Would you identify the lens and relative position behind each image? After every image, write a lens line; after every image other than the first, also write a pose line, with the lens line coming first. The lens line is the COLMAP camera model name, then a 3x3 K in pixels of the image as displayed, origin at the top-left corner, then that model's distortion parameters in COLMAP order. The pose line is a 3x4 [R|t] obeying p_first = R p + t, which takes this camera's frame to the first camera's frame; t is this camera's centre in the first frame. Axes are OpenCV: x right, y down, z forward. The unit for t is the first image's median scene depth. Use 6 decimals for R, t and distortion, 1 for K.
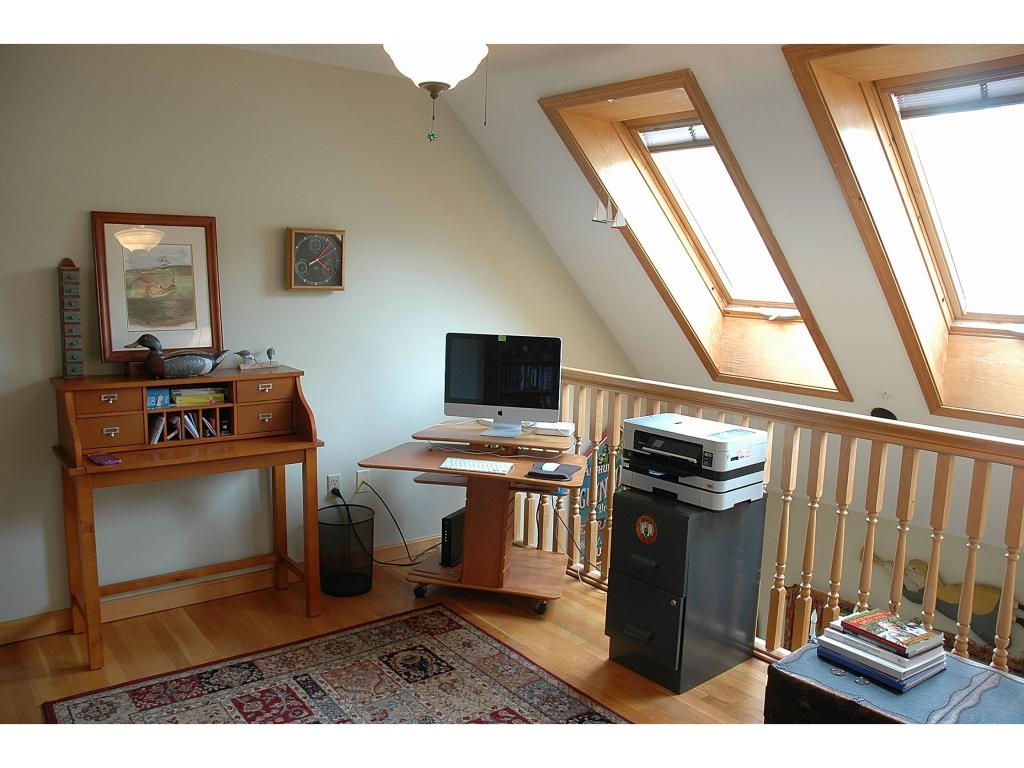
lens RADIAL K [[809.9, 0, 516.0], [0, 809.9, 387.2], [0, 0, 1]] dist [-0.173648, 0.163847]
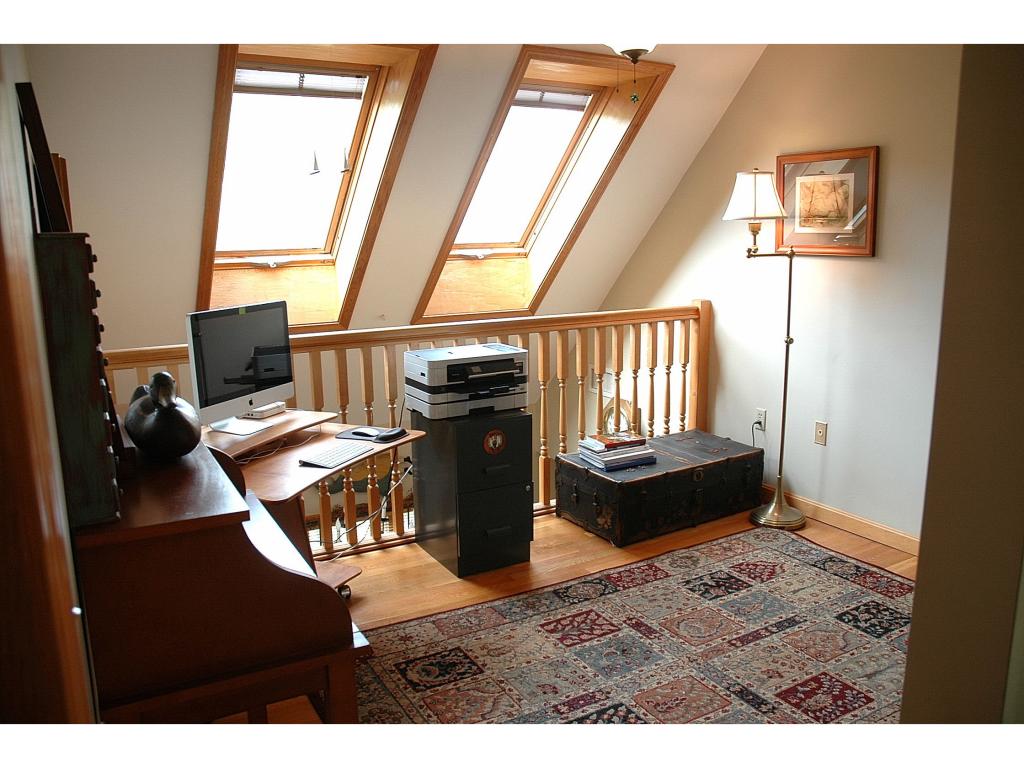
lens RADIAL K [[809.9, 0, 516.0], [0, 809.9, 387.2], [0, 0, 1]] dist [-0.173648, 0.163847]
pose [[0.144042, -0.216408, 0.965619, -0.948051], [0.157706, 0.968343, 0.193493, -0.121339], [-0.976924, 0.124413, 0.173611, 0.756739]]
